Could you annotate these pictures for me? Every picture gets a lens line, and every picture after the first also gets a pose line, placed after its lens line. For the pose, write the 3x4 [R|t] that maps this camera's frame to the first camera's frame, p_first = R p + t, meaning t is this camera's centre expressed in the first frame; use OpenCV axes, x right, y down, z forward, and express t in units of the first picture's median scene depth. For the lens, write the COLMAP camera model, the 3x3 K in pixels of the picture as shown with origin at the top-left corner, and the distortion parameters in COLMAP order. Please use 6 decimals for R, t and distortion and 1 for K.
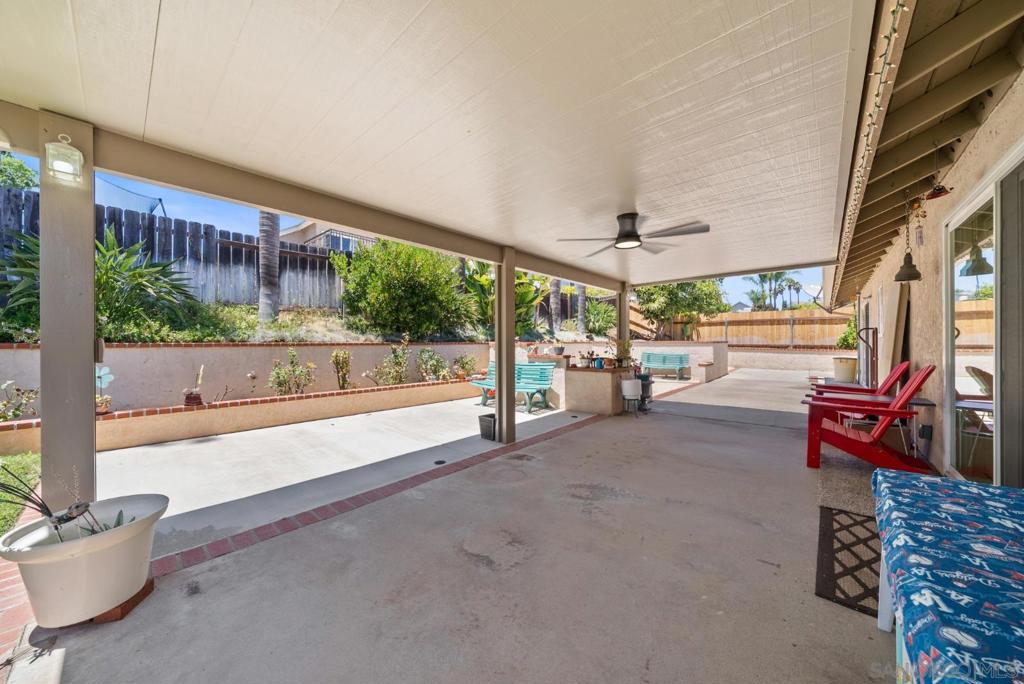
lens RADIAL K [[353.8, 0, 510.3], [0, 353.8, 341.7], [0, 0, 1]] dist [-0.004531, 0.000097]
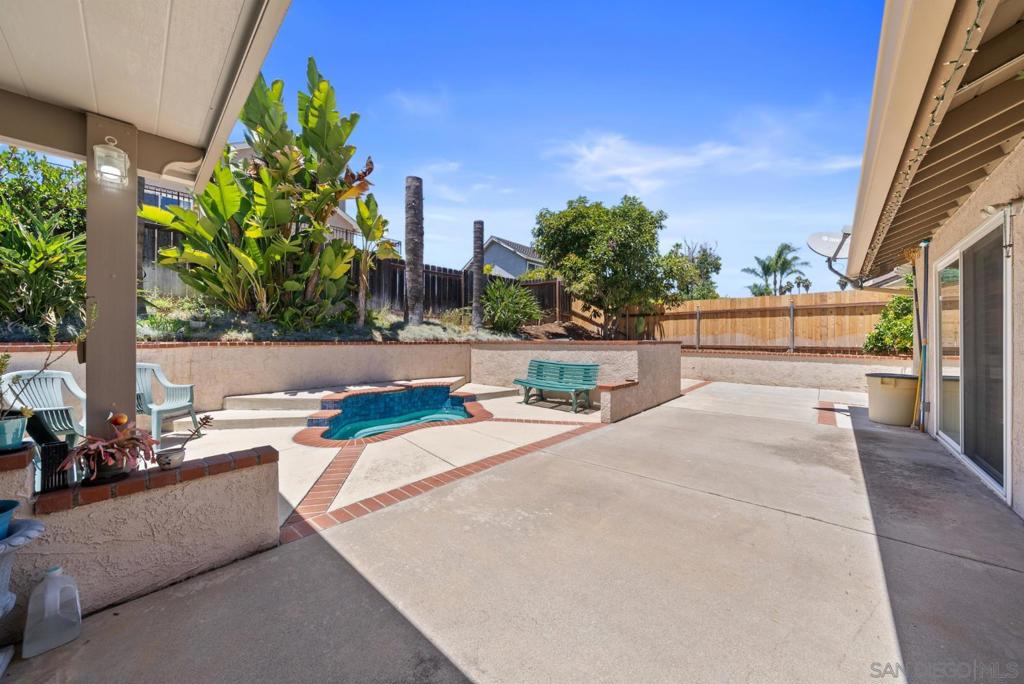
lens RADIAL K [[353.8, 0, 510.3], [0, 353.8, 341.7], [0, 0, 1]] dist [-0.004531, 0.000097]
pose [[0.999867, 0.002369, -0.016133, 0.696188], [-0.002329, 0.999994, 0.002475, -0.001538], [0.016139, -0.002437, 0.999867, 0.821299]]
